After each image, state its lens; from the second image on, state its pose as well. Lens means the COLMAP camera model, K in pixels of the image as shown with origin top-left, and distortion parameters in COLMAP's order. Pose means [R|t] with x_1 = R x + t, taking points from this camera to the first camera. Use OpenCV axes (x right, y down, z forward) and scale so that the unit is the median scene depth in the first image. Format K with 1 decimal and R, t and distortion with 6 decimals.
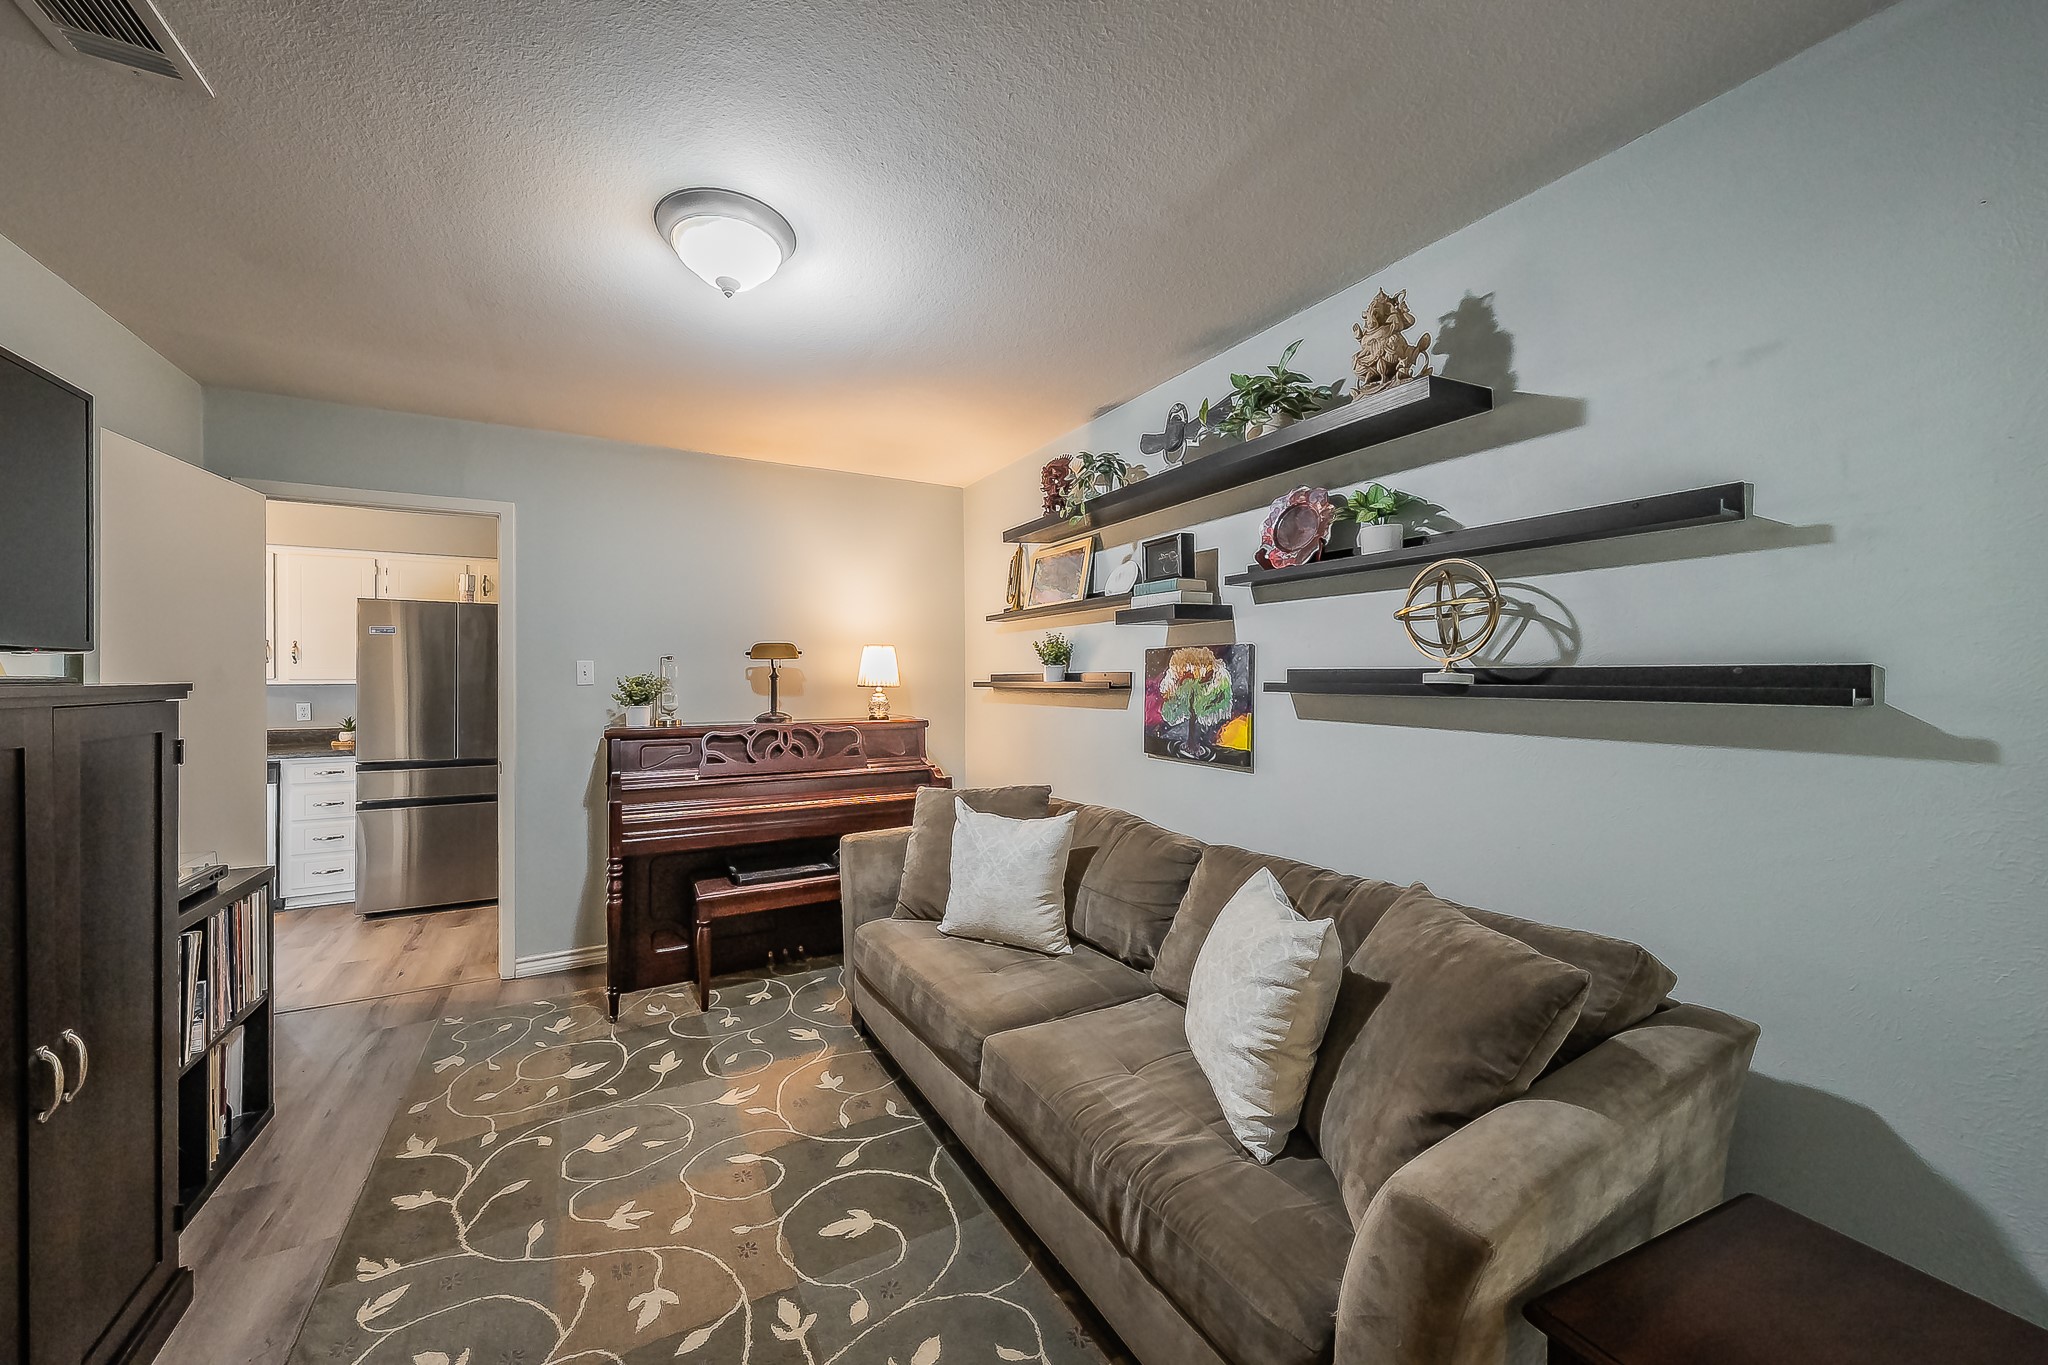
lens RADIAL K [[710.4, 0, 1007.3], [0, 710.4, 678.2], [0, 0, 1]] dist [-0.002056, -0.000149]
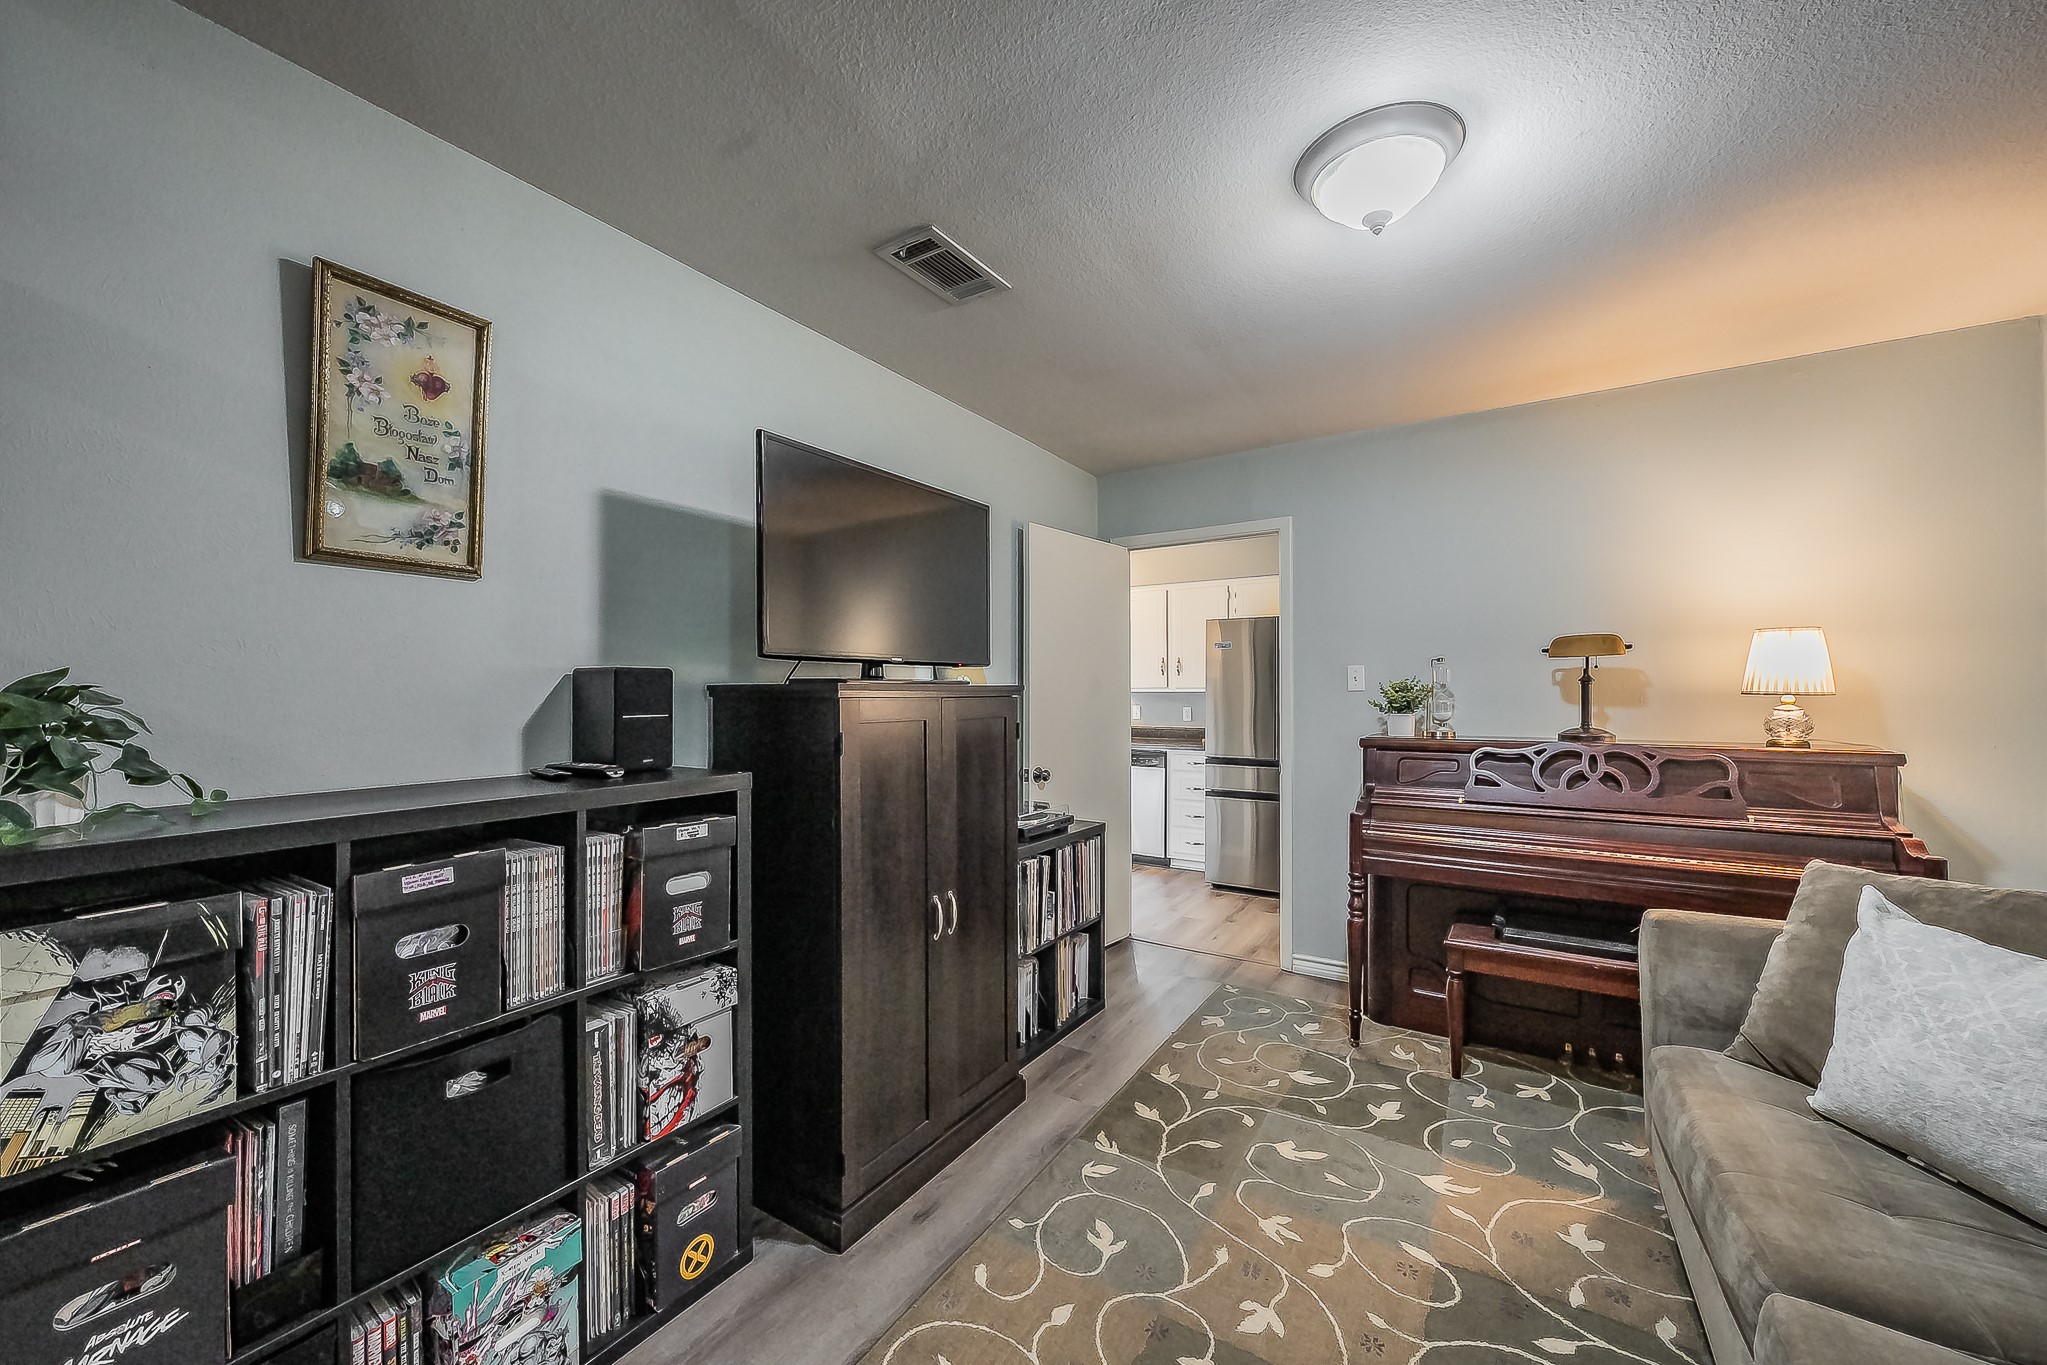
lens RADIAL K [[800.7, 0, 1022.7], [0, 800.7, 692.9], [0, 0, 1]] dist [-0.001516, -0.000355]
pose [[0.472734, 0.000726, -0.881205, 0.178519], [0.002500, 0.999995, 0.002166, 0.010612], [0.881202, -0.003227, 0.472729, 0.110438]]
